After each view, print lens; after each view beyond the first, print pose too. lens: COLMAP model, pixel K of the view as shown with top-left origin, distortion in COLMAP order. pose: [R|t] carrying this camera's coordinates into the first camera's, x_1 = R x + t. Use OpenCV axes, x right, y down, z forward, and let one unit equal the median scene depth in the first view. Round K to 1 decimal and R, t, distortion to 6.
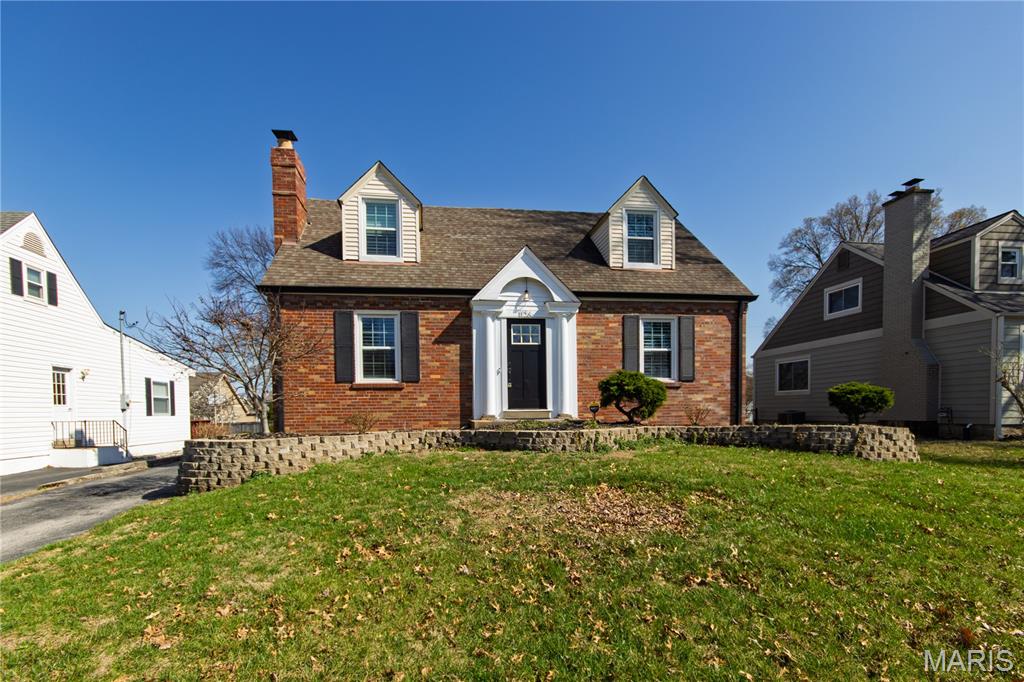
lens RADIAL K [[494.4, 0, 512.2], [0, 494.4, 424.0], [0, 0, 1]] dist [0.002081, 0.000437]
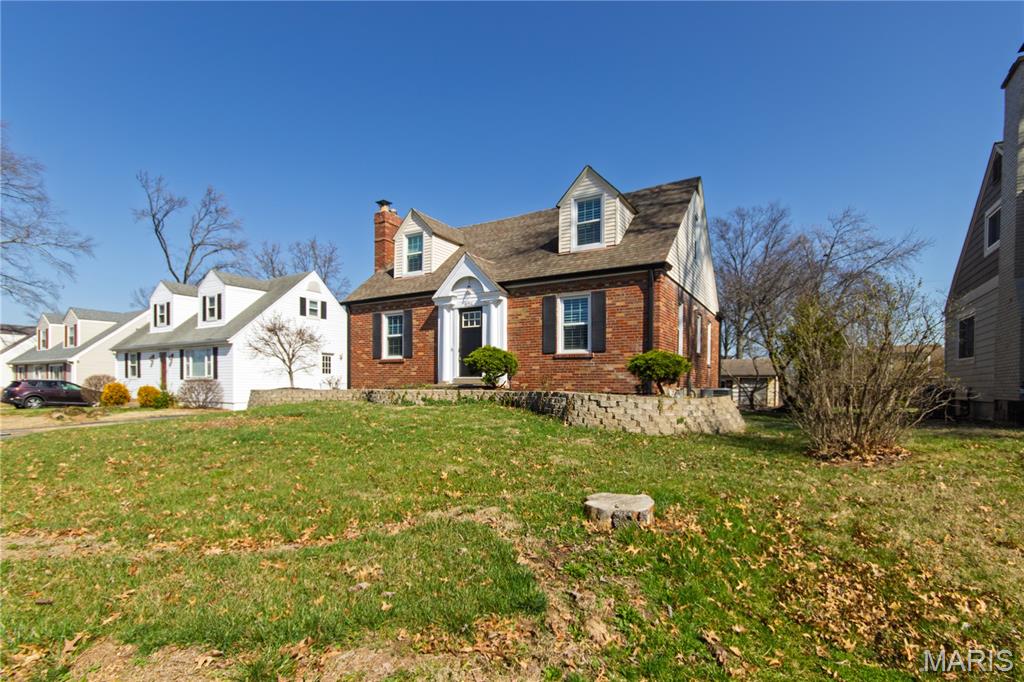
lens RADIAL K [[484.9, 0, 522.7], [0, 484.9, 389.0], [0, 0, 1]] dist [0.001592, 0.000218]
pose [[0.778364, 0.021275, -0.627452, 0.901923], [-0.033743, 0.999399, -0.007973, 0.006353], [0.626905, 0.027378, 0.778614, 0.095865]]
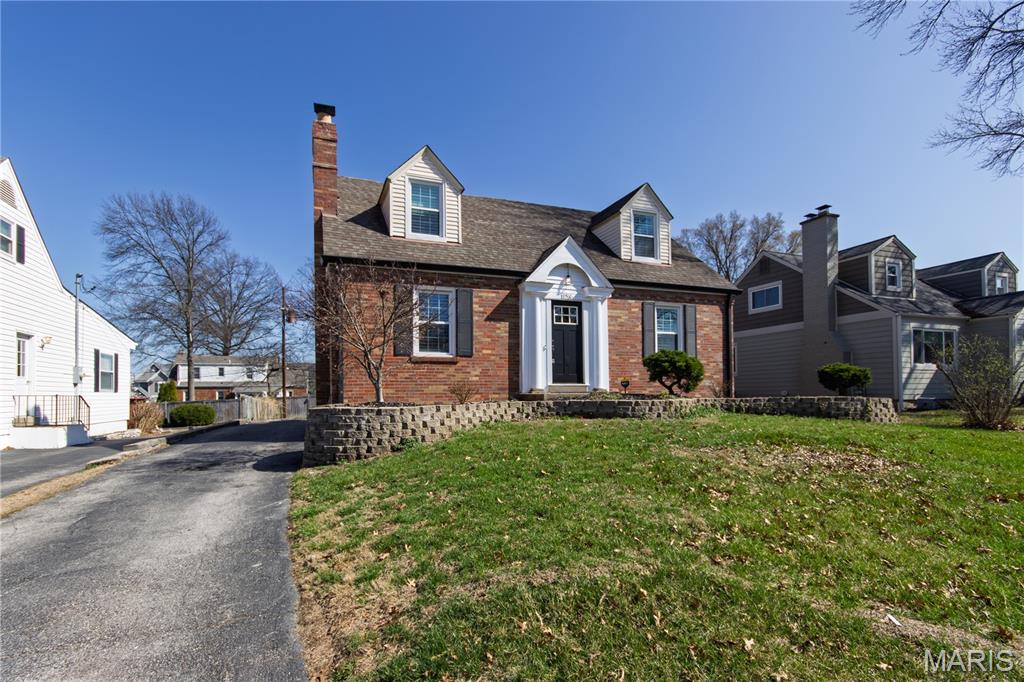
lens RADIAL K [[479.6, 0, 495.8], [0, 479.6, 381.7], [0, 0, 1]] dist [0.001910, 0.000080]
pose [[0.978566, 0.008849, 0.205743, -0.328247], [0.002004, 0.998620, -0.052482, 0.019747], [-0.205924, 0.051770, 0.977198, 0.006479]]
